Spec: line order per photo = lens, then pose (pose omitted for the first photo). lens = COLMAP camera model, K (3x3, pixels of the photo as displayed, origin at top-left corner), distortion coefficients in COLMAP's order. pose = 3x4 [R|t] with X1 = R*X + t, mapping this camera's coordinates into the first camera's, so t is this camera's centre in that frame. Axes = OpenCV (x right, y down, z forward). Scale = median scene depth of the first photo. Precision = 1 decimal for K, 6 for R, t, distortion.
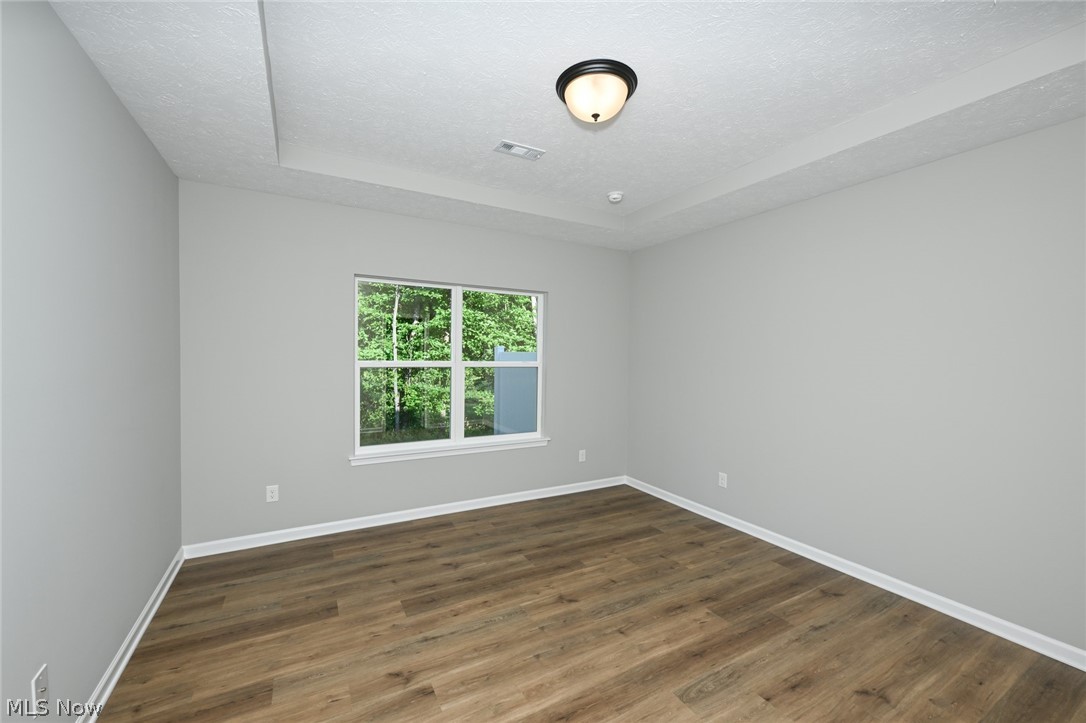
lens RADIAL K [[444.0, 0, 536.0], [0, 444.0, 362.4], [0, 0, 1]] dist [-0.000804, -0.000081]
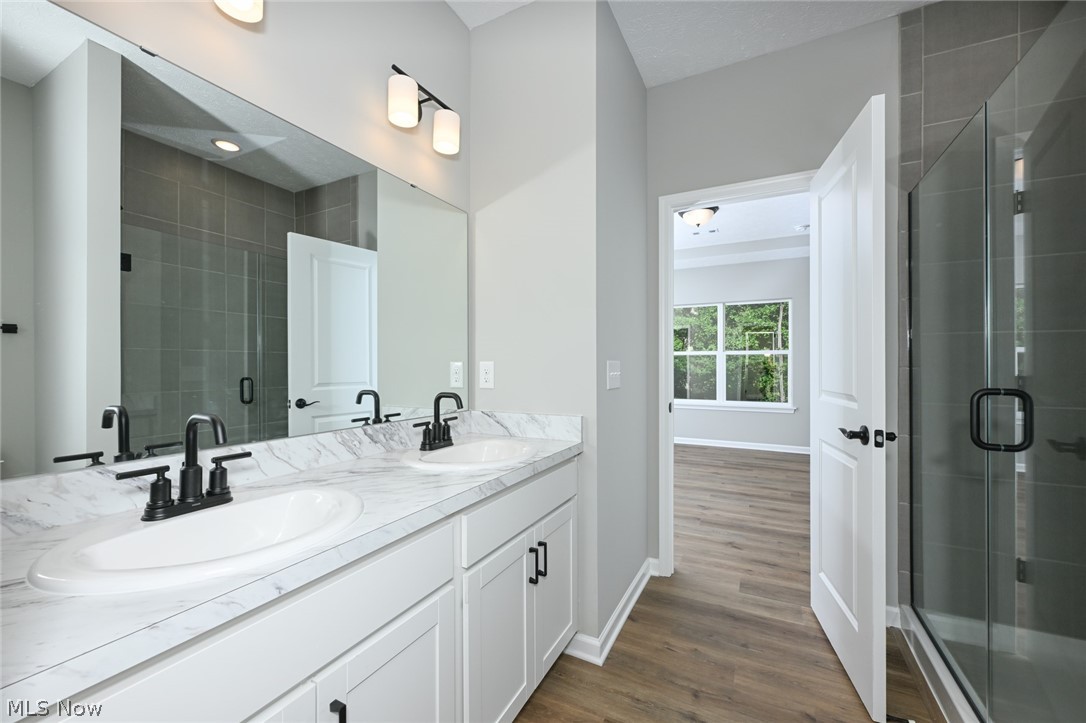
lens RADIAL K [[432.2, 0, 539.9], [0, 432.2, 361.1], [0, 0, 1]] dist [-0.000911, 0.000099]
pose [[0.569914, -0.016354, -0.821542, 0.985503], [-0.009579, 0.999602, -0.026544, 0.110340], [0.821649, 0.022997, 0.569530, -0.547528]]
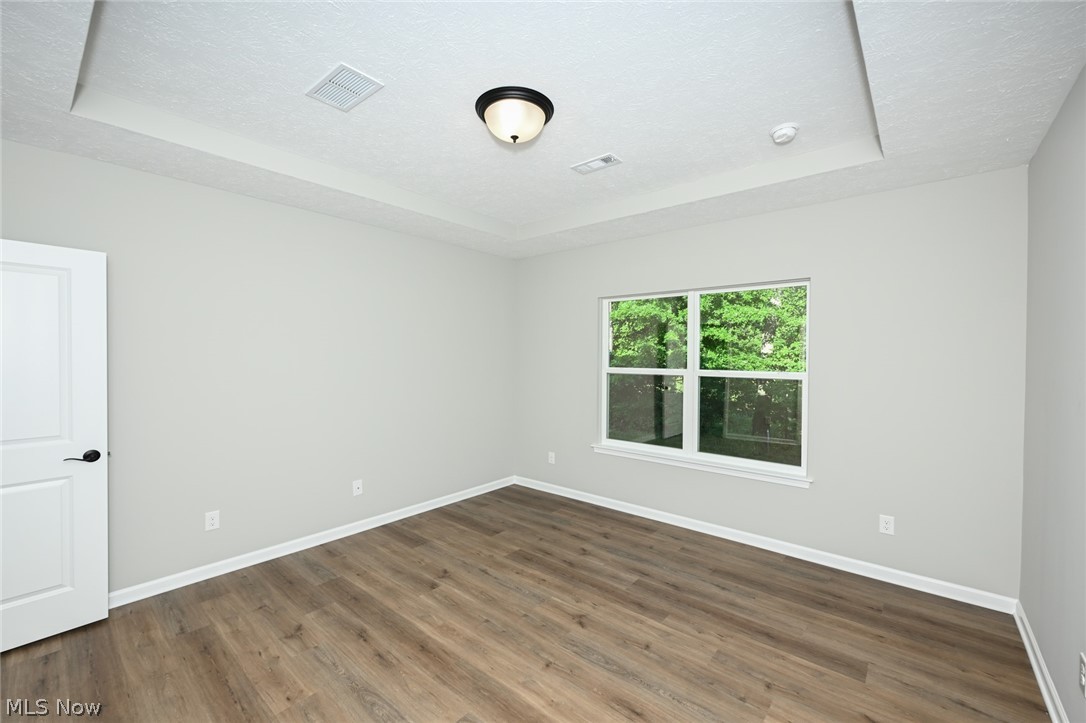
lens RADIAL K [[432.2, 0, 539.9], [0, 432.2, 361.1], [0, 0, 1]] dist [-0.000911, 0.000099]
pose [[0.355015, -0.000197, -0.934861, 0.793036], [-0.018850, 0.999795, -0.007369, -0.011436], [0.934671, 0.020239, 0.354938, 0.506768]]
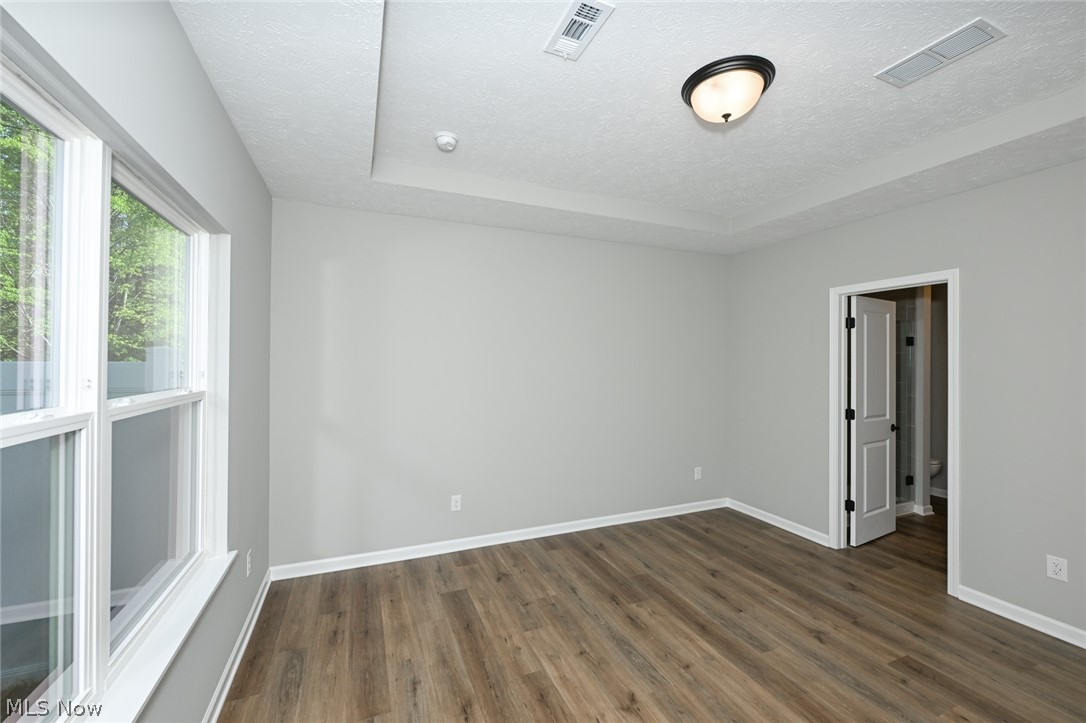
lens RADIAL K [[427.7, 0, 547.1], [0, 427.7, 363.4], [0, 0, 1]] dist [-0.001210, -0.000059]
pose [[0.098178, -0.016644, 0.995030, -0.582042], [0.015286, 0.999767, 0.015215, -0.054283], [-0.995051, 0.013717, 0.098410, 0.931574]]
